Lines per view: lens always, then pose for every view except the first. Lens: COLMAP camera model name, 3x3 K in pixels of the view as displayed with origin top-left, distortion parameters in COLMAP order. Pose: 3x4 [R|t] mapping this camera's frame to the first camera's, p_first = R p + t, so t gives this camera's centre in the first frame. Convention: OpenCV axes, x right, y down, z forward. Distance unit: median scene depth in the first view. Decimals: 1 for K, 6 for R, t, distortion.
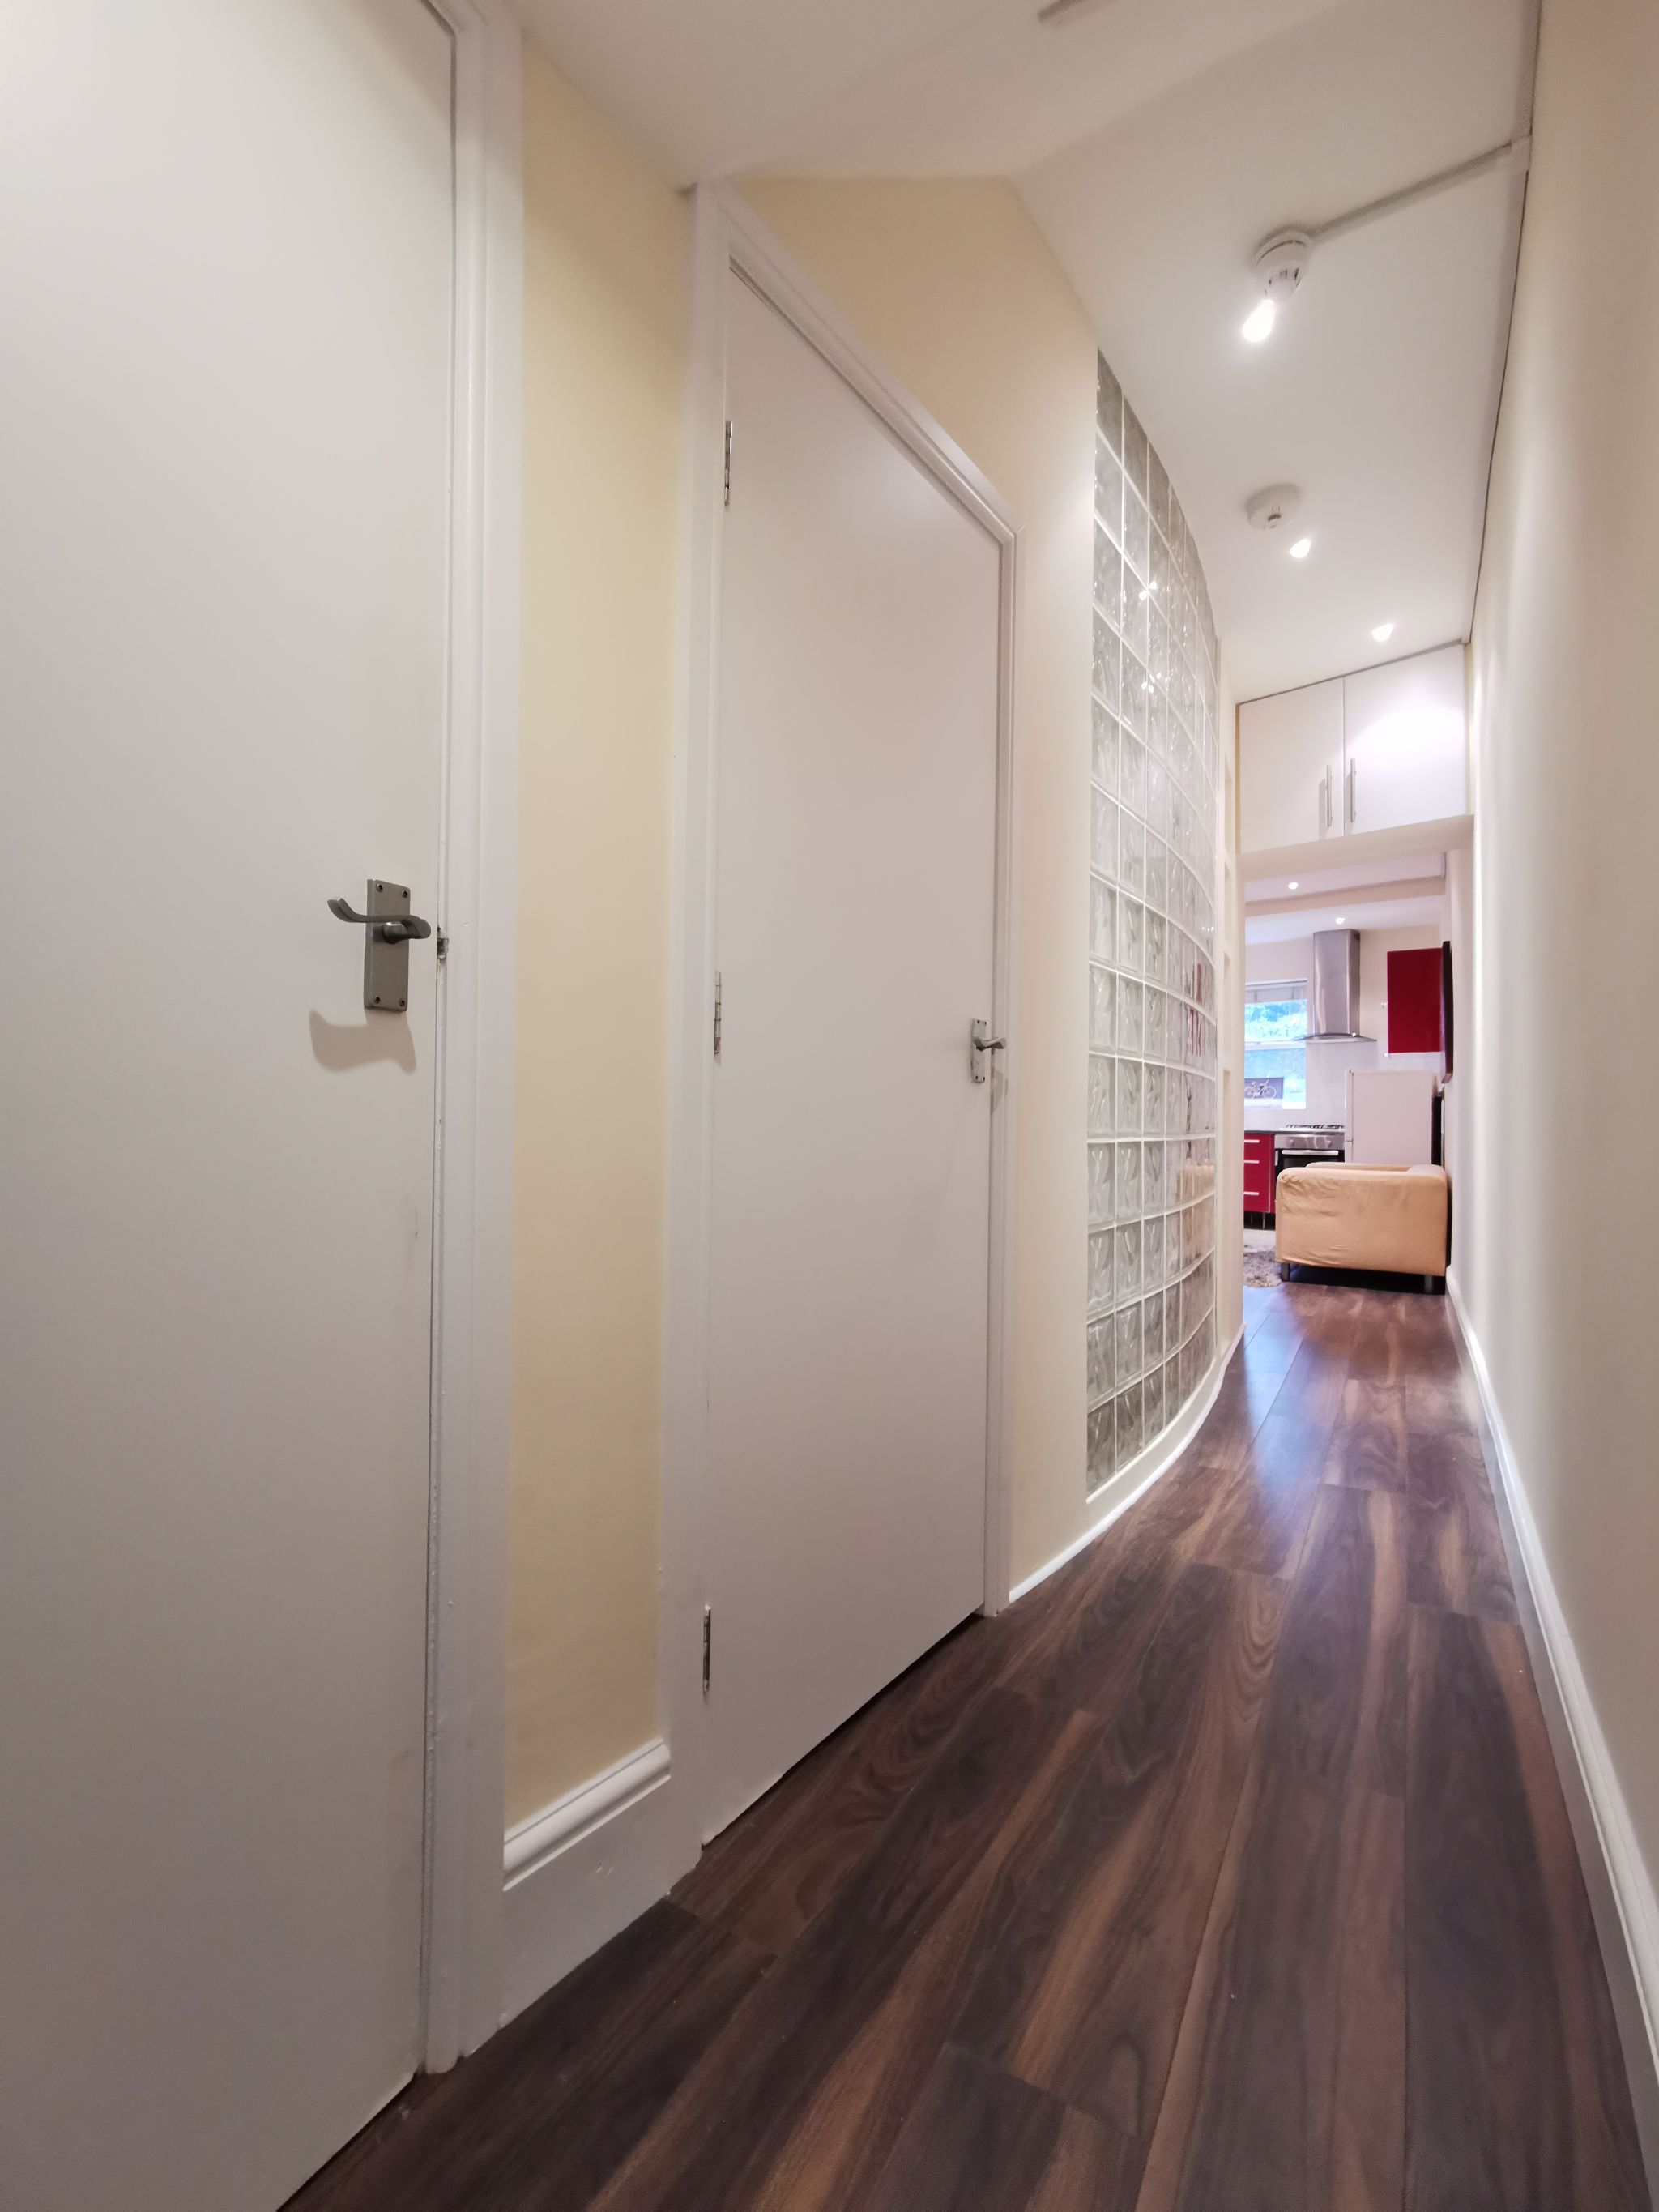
lens RADIAL K [[1029.6, 0, 831.1], [0, 1029.6, 1106.5], [0, 0, 1]] dist [-0.005253, -0.000684]
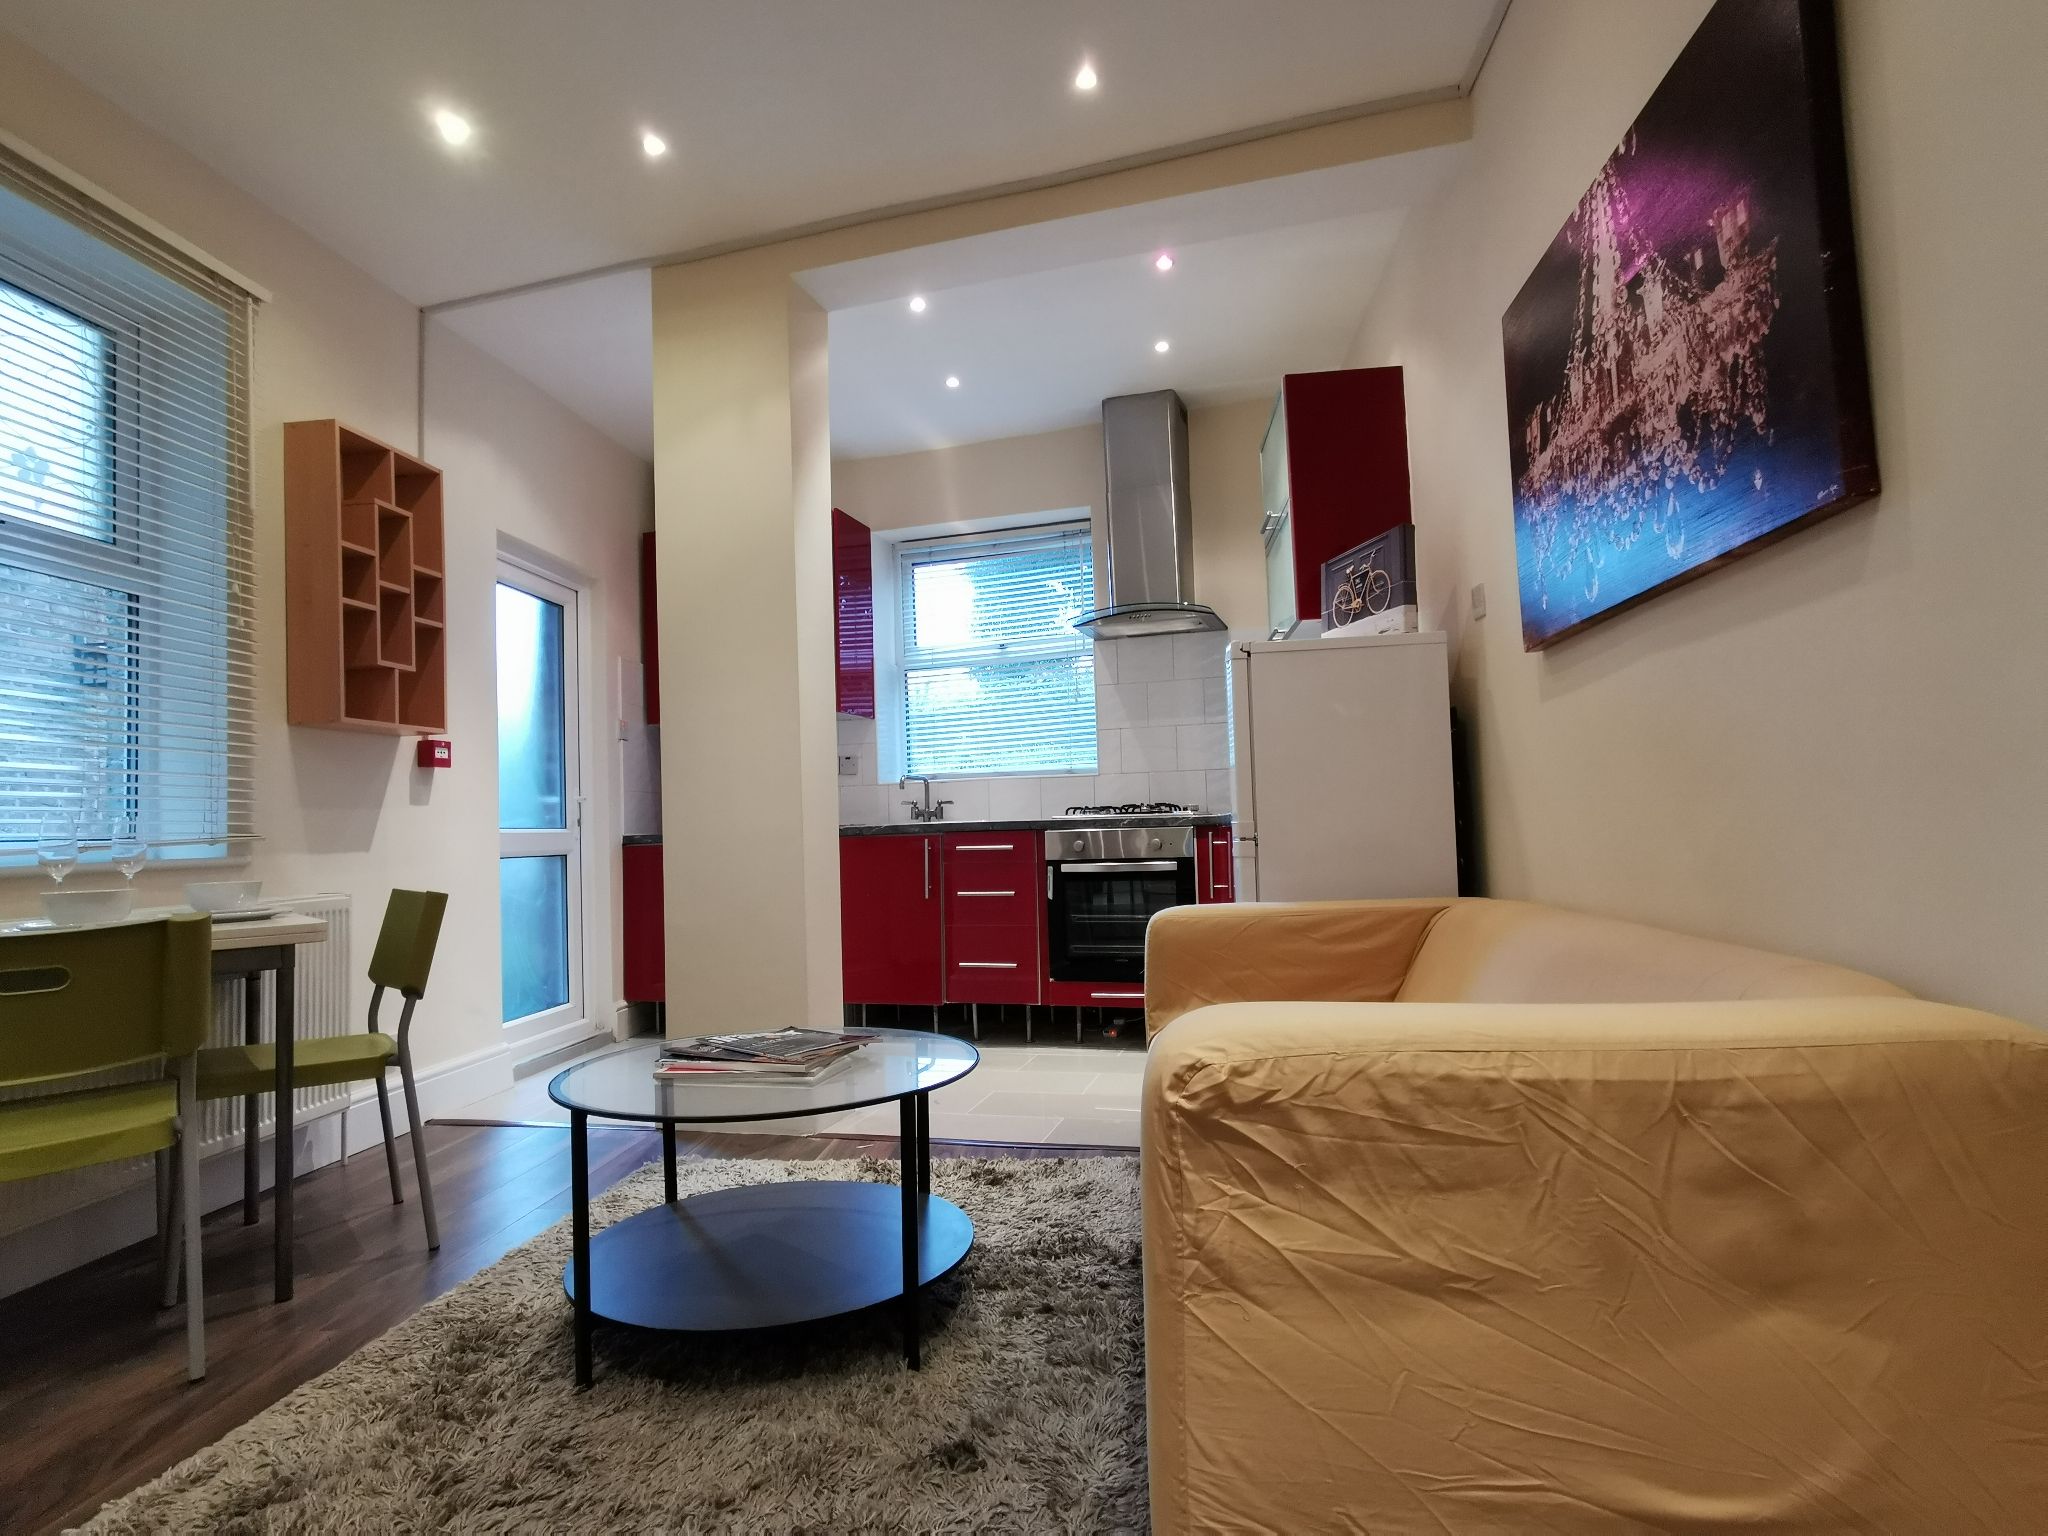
lens RADIAL K [[1136.7, 0, 1023.2], [0, 1136.7, 771.7], [0, 0, 1]] dist [-0.000056, -0.000021]
pose [[0.914927, -0.018938, 0.403174, 0.238842], [0.032843, 0.999079, -0.027601, 0.016370], [-0.402280, 0.038494, 0.914707, 0.585477]]
